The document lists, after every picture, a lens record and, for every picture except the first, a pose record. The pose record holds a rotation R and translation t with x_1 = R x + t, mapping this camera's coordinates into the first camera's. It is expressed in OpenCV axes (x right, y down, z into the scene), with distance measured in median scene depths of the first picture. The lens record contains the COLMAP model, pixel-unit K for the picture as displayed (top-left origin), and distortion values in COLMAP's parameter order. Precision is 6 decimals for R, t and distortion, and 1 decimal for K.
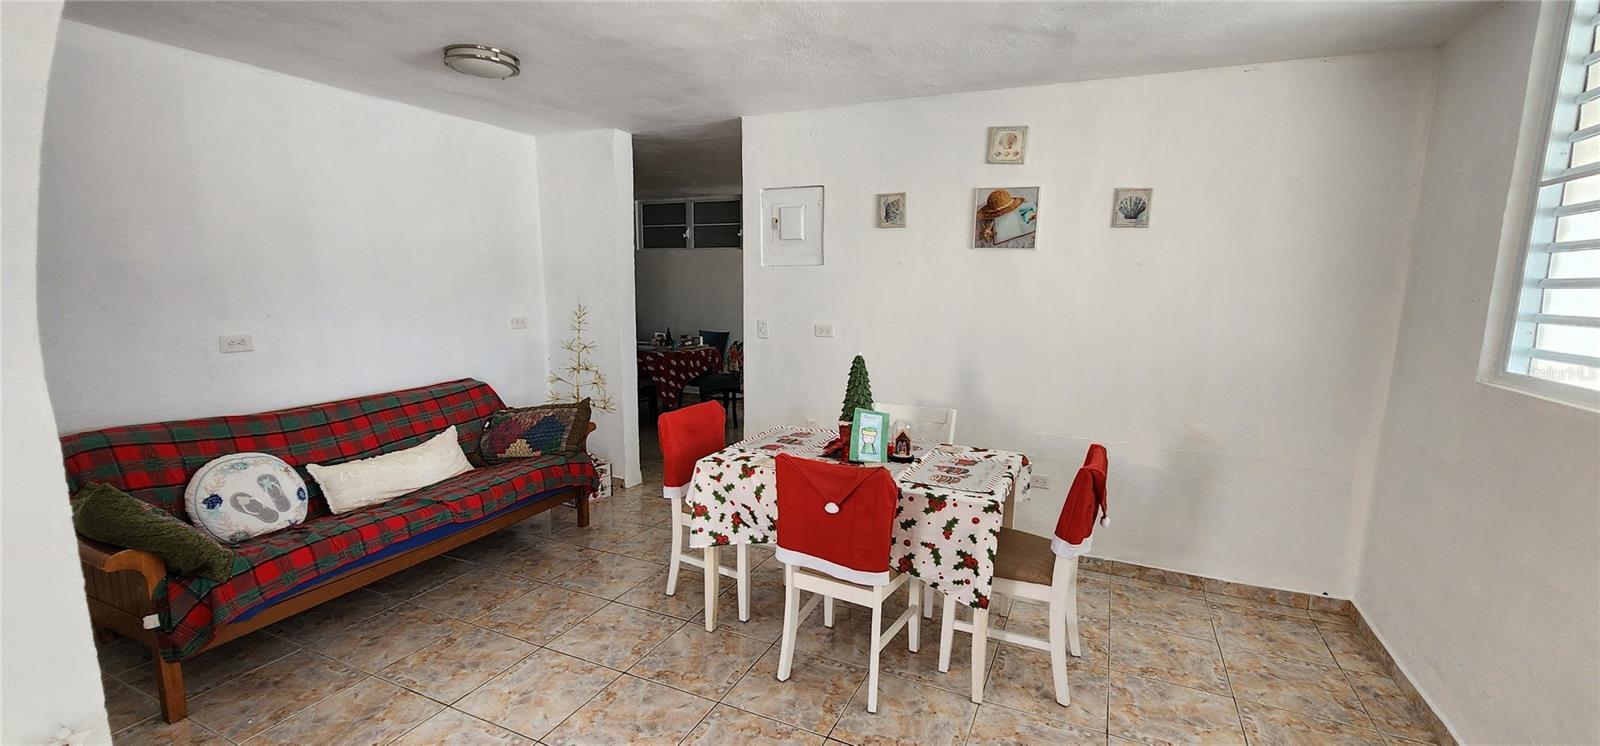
lens RADIAL K [[666.9, 0, 807.2], [0, 666.9, 377.5], [0, 0, 1]] dist [-0.009573, 0.003571]
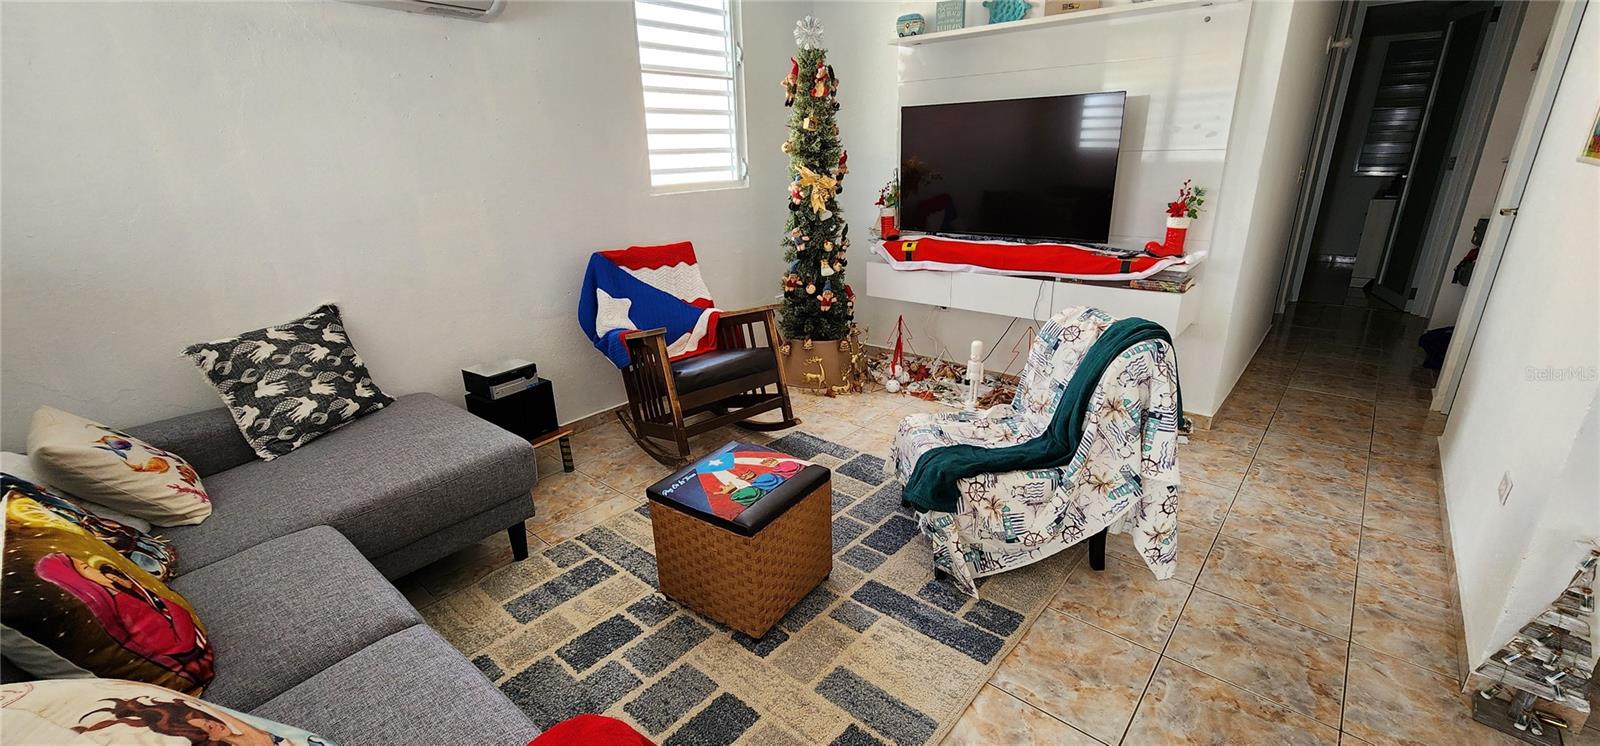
lens RADIAL K [[666.9, 0, 802.6], [0, 666.9, 376.3], [0, 0, 1]] dist [-0.009573, 0.003571]
pose [[-0.965641, -0.082810, 0.246333, 0.167110], [0.040335, 0.888631, 0.456847, -0.265001], [-0.256731, 0.451086, -0.854758, 2.017538]]
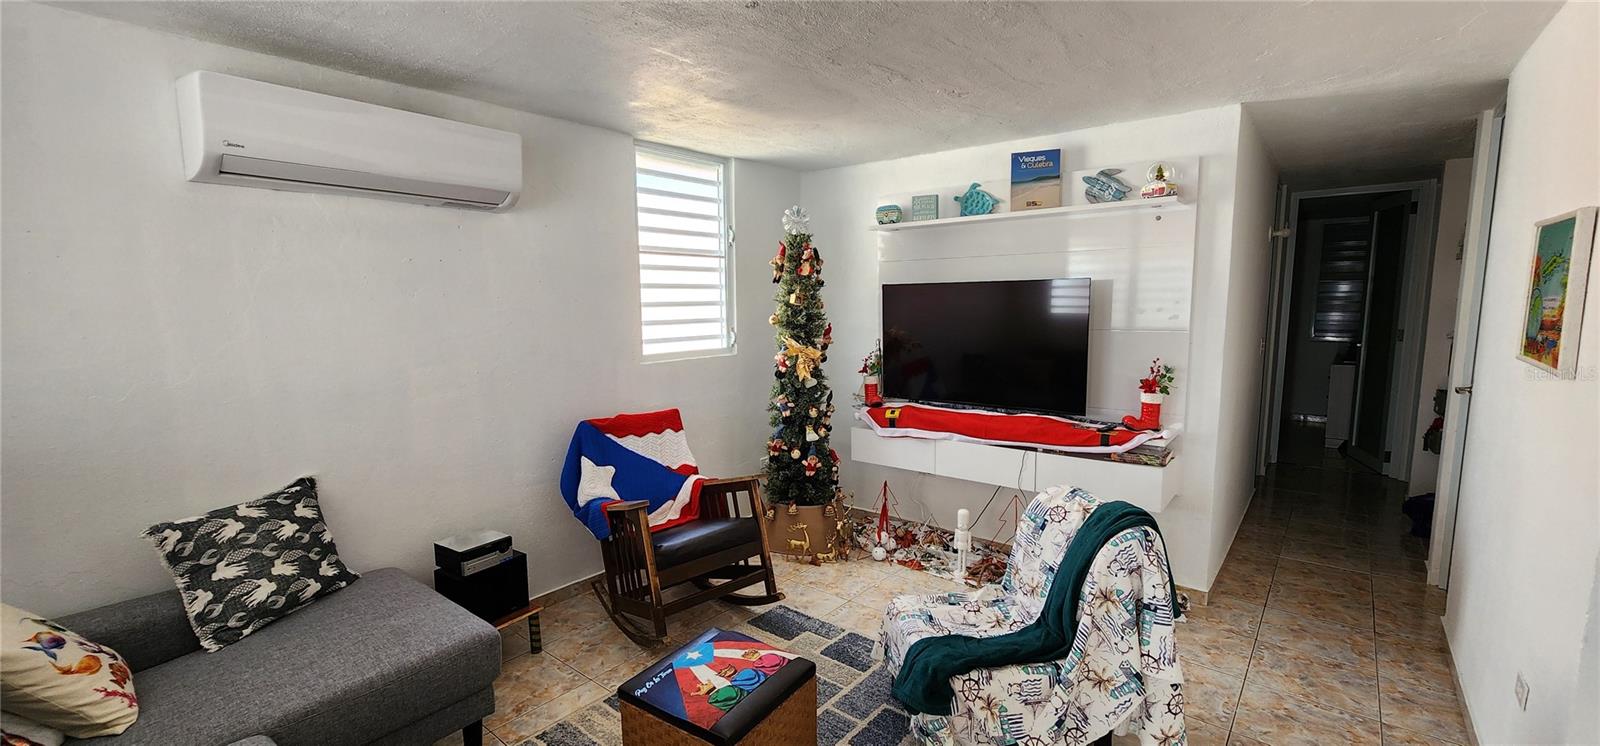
lens RADIAL K [[666.9, 0, 800.1], [0, 666.9, 374.8], [0, 0, 1]] dist [-0.009573, 0.003571]
pose [[-0.969740, -0.036513, 0.241392, 0.169088], [0.025638, 0.968055, 0.249424, -0.302433], [-0.242788, 0.248065, -0.937826, 2.006123]]
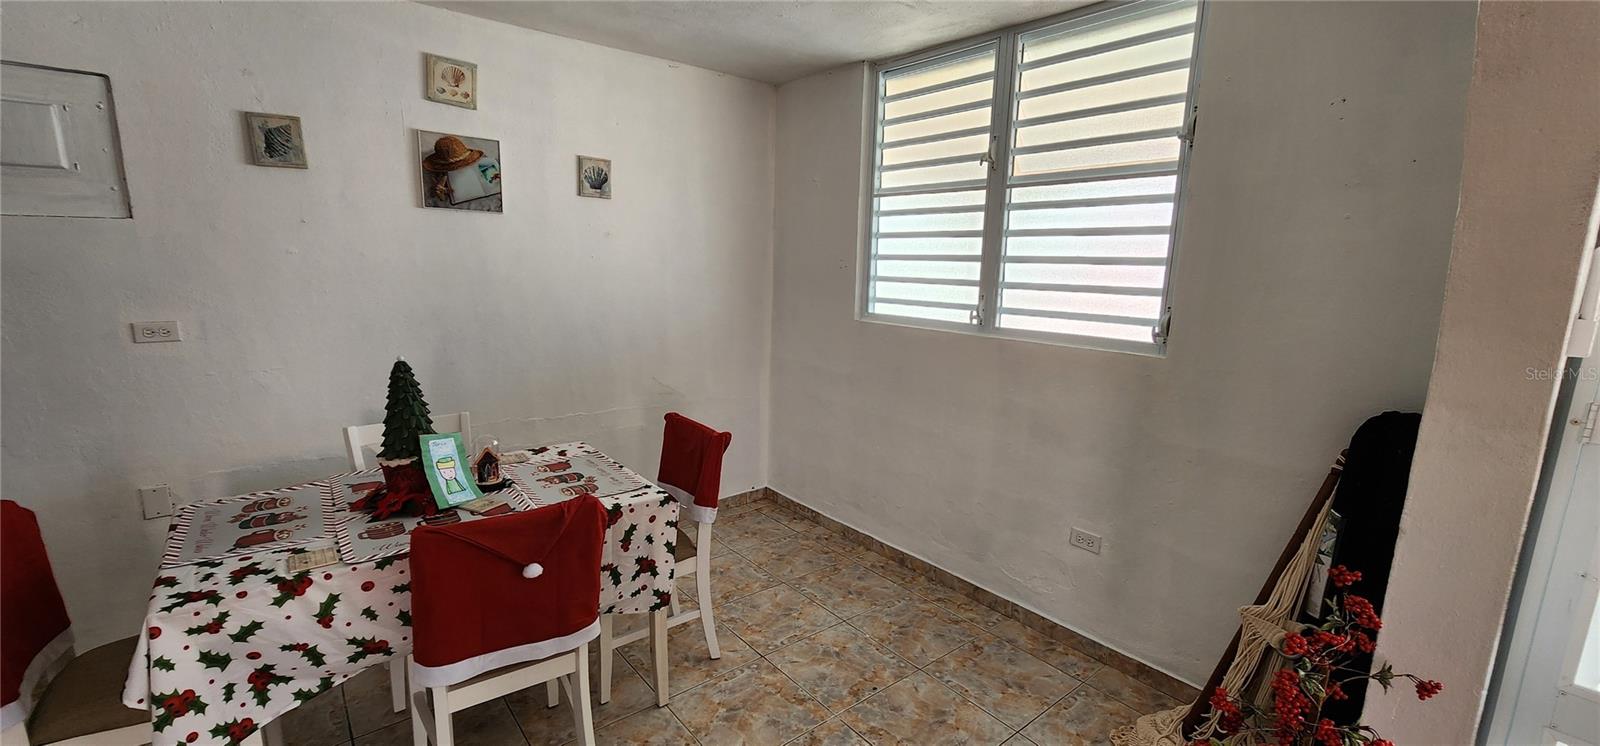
lens RADIAL K [[666.9, 0, 805.6], [0, 666.9, 378.9], [0, 0, 1]] dist [-0.009573, 0.003571]
pose [[0.427174, -0.165330, 0.888926, -0.354107], [0.112741, 0.985207, 0.129059, -0.055944], [-0.897113, 0.045088, 0.439494, 0.321675]]
